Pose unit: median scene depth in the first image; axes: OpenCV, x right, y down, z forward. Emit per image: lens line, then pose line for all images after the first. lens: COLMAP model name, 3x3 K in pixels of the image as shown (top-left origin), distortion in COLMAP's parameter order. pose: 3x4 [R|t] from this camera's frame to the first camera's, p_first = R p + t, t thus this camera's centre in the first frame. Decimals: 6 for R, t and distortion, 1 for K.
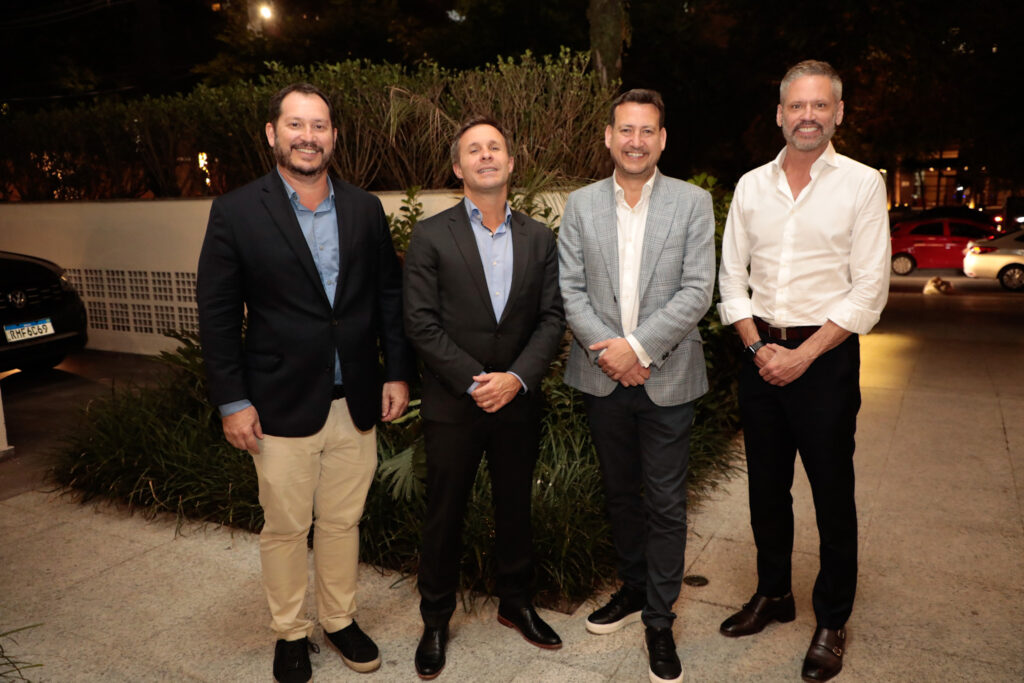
lens RADIAL K [[853.6, 0, 504.6], [0, 853.6, 350.4], [0, 0, 1]] dist [-0.012287, 0.018189]
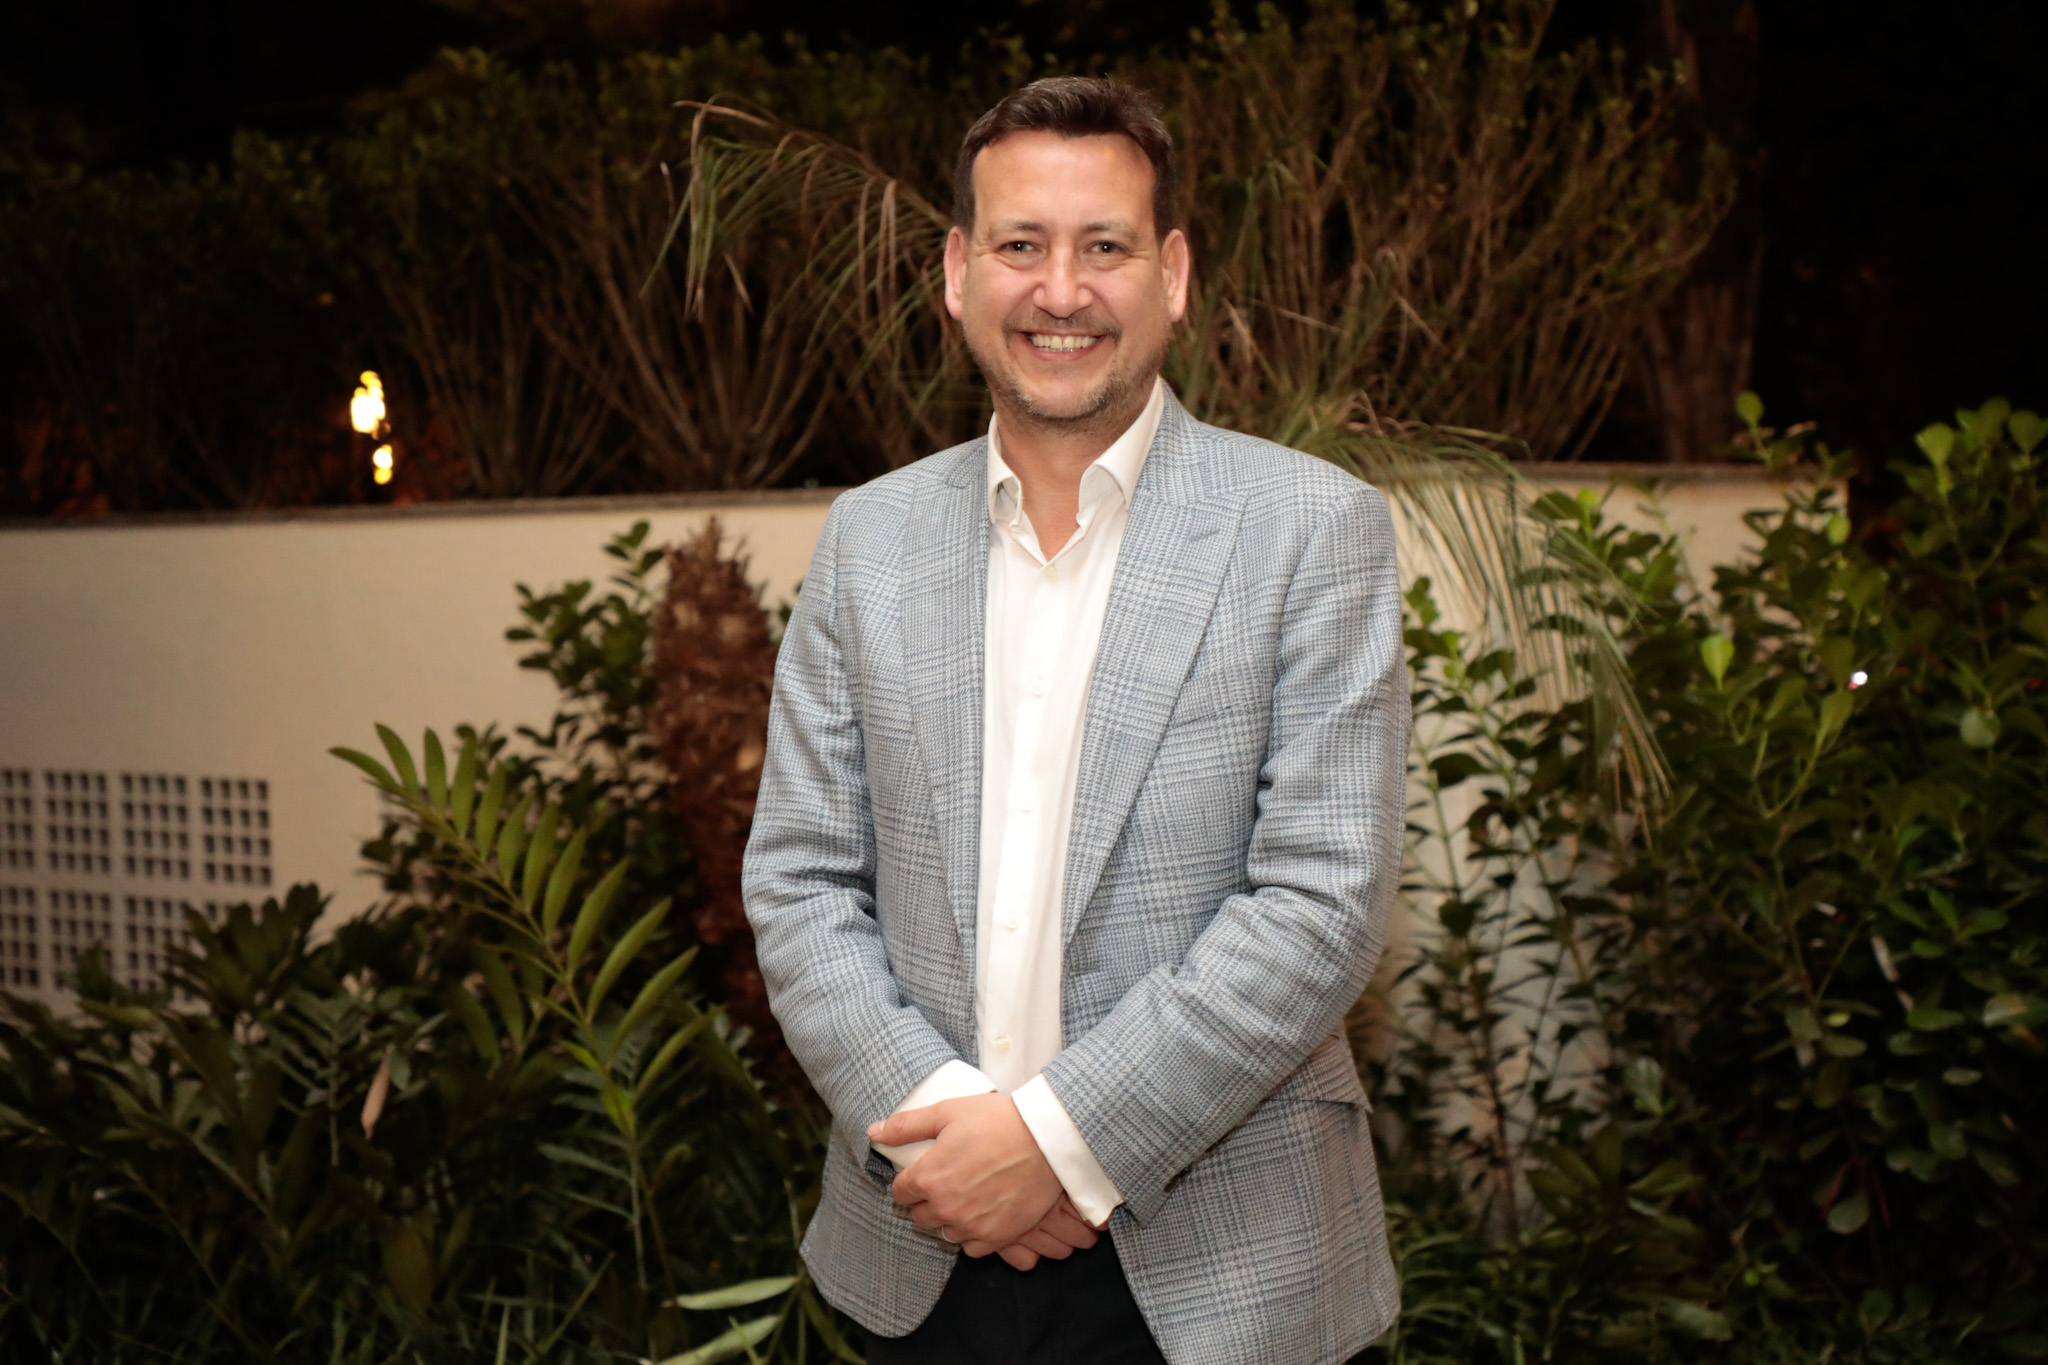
lens RADIAL K [[2954.7, 0, 1097.1], [0, 2954.7, 629.6], [0, 0, 1]] dist [0.194622, 0.000000]
pose [[0.982026, -0.002201, -0.188735, 0.173331], [-0.023113, 0.991004, -0.131819, -0.018741], [0.187327, 0.133812, 0.973141, 0.098440]]
